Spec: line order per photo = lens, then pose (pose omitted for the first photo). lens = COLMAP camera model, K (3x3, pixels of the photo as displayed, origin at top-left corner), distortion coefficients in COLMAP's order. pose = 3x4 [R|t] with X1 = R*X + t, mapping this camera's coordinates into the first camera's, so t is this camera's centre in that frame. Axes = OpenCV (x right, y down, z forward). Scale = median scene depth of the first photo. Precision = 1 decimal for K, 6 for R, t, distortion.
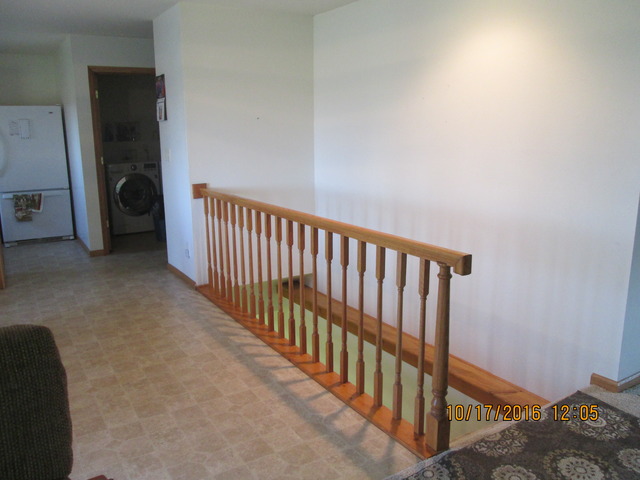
lens RADIAL K [[530.0, 0, 317.4], [0, 530.0, 236.4], [0, 0, 1]] dist [-0.040764, 0.003381]
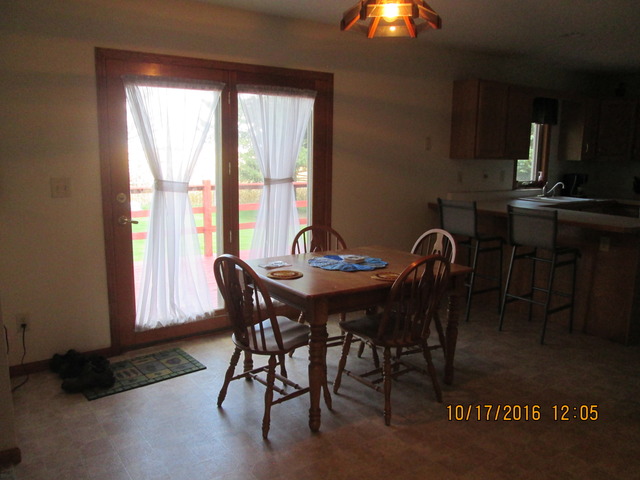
lens RADIAL K [[530.0, 0, 320.4], [0, 530.0, 236.1], [0, 0, 1]] dist [-0.040764, 0.003381]
pose [[0.065545, 0.178166, -0.981815, 0.110381], [-0.228128, 0.960548, 0.159077, -0.064231], [0.971422, 0.213553, 0.103604, 0.299872]]
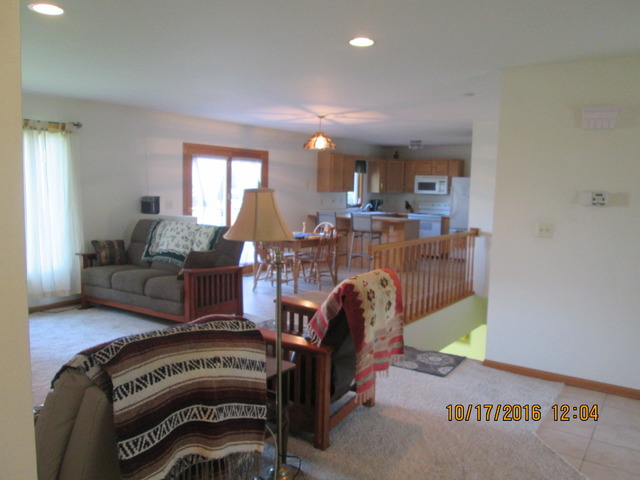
lens RADIAL K [[530.0, 0, 319.6], [0, 530.0, 241.3], [0, 0, 1]] dist [-0.040764, 0.003381]
pose [[0.405217, 0.121330, -0.906134, 0.747092], [-0.221167, 0.974724, 0.031610, -0.003502], [0.887065, 0.187598, 0.421809, -0.076262]]
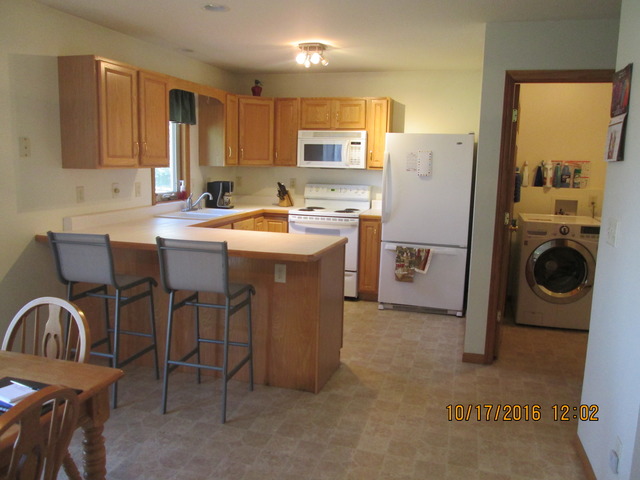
lens RADIAL K [[530.0, 0, 321.5], [0, 530.0, 240.1], [0, 0, 1]] dist [-0.040764, 0.003381]
pose [[0.680470, 0.142602, -0.718767, -0.091982], [-0.185311, 0.982487, 0.019486, -0.081853], [0.708958, 0.119936, 0.694978, 0.367531]]
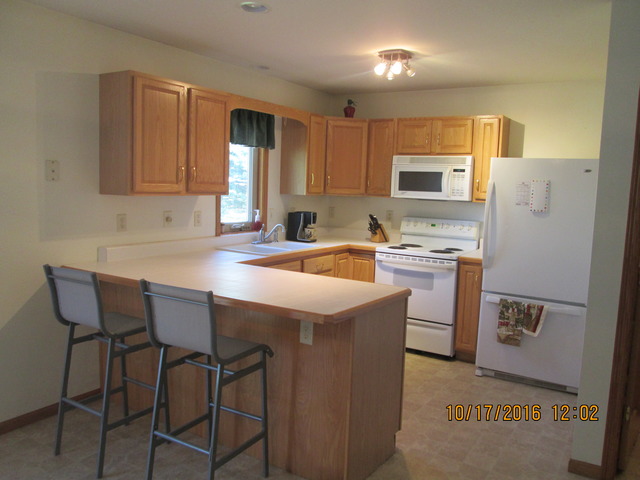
lens RADIAL K [[530.0, 0, 322.1], [0, 530.0, 240.7], [0, 0, 1]] dist [-0.040764, 0.003381]
pose [[0.449391, 0.127132, -0.884243, -0.131988], [-0.226571, 0.973678, 0.024842, -0.112596], [0.864126, 0.189180, 0.466367, 0.507666]]
